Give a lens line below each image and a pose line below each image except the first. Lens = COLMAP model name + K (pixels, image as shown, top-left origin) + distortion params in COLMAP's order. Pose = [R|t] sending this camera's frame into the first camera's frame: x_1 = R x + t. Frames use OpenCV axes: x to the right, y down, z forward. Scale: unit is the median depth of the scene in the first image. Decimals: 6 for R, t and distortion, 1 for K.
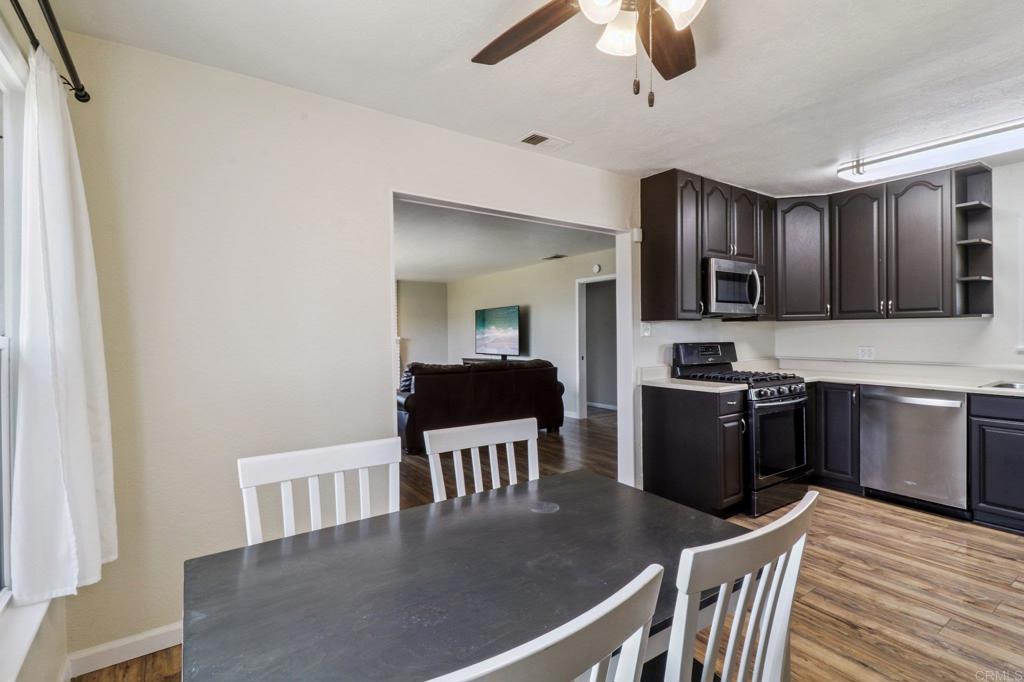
lens RADIAL K [[478.3, 0, 508.6], [0, 478.3, 335.3], [0, 0, 1]] dist [0.009904, -0.005612]
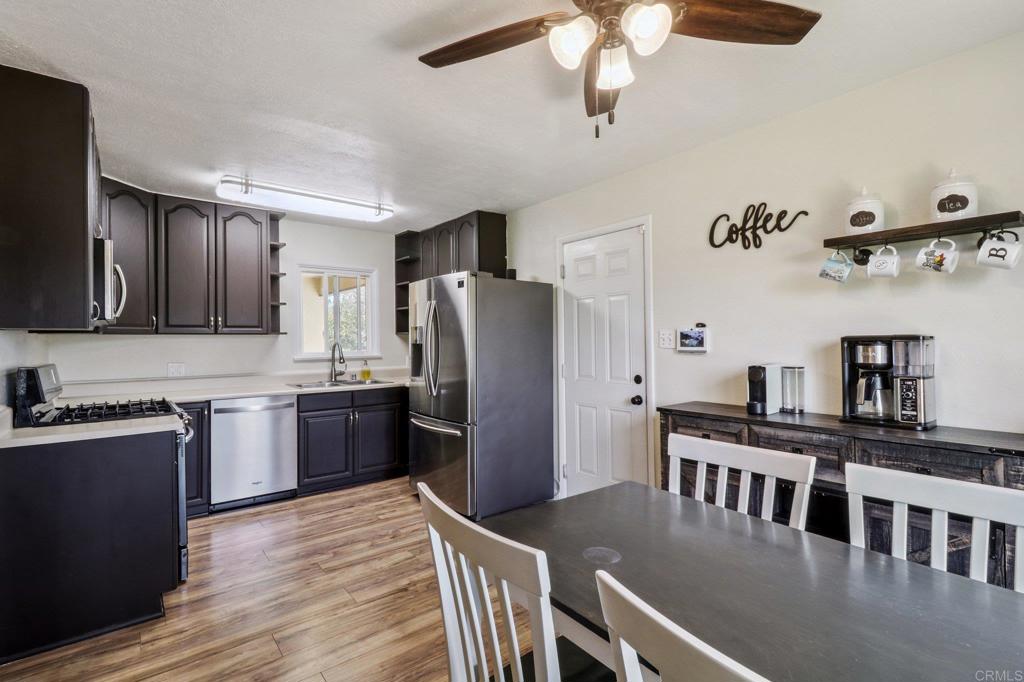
lens RADIAL K [[478.3, 0, 503.3], [0, 478.3, 340.3], [0, 0, 1]] dist [0.009904, -0.005612]
pose [[-0.070088, 0.007422, 0.997513, -0.307724], [0.015912, 0.999853, -0.006322, -0.005980], [-0.997414, 0.015429, -0.070196, 0.501605]]
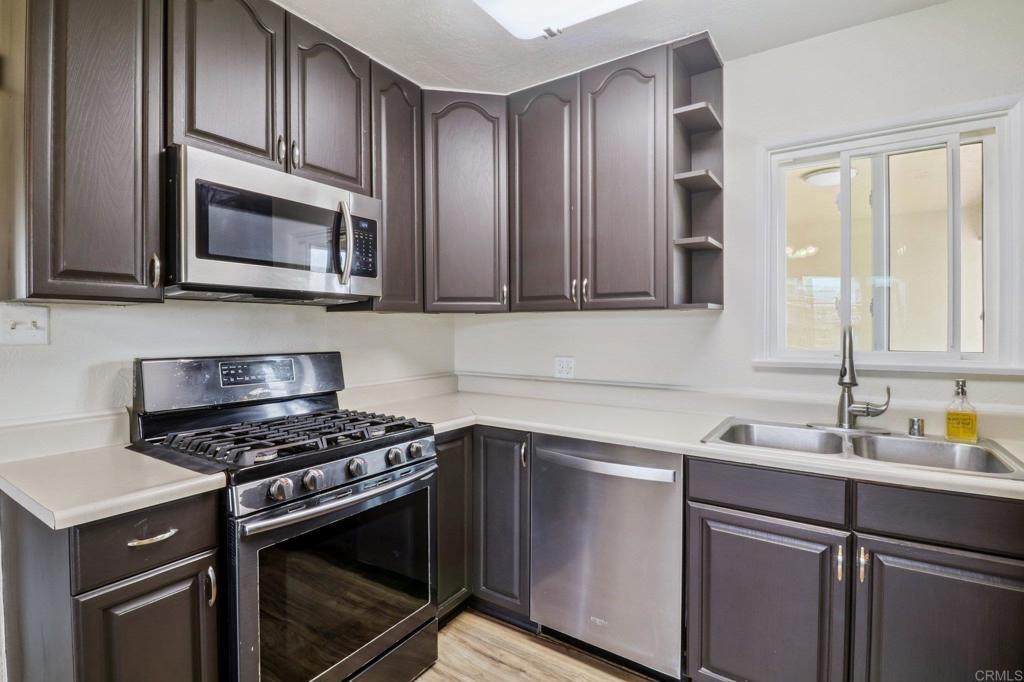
lens RADIAL K [[478.3, 0, 513.9], [0, 478.3, 339.3], [0, 0, 1]] dist [0.009904, -0.005612]
pose [[0.925617, -0.001657, 0.378457, 0.542837], [-0.003588, 0.999907, 0.013153, -0.008184], [-0.378444, -0.013532, 0.925525, 0.545774]]
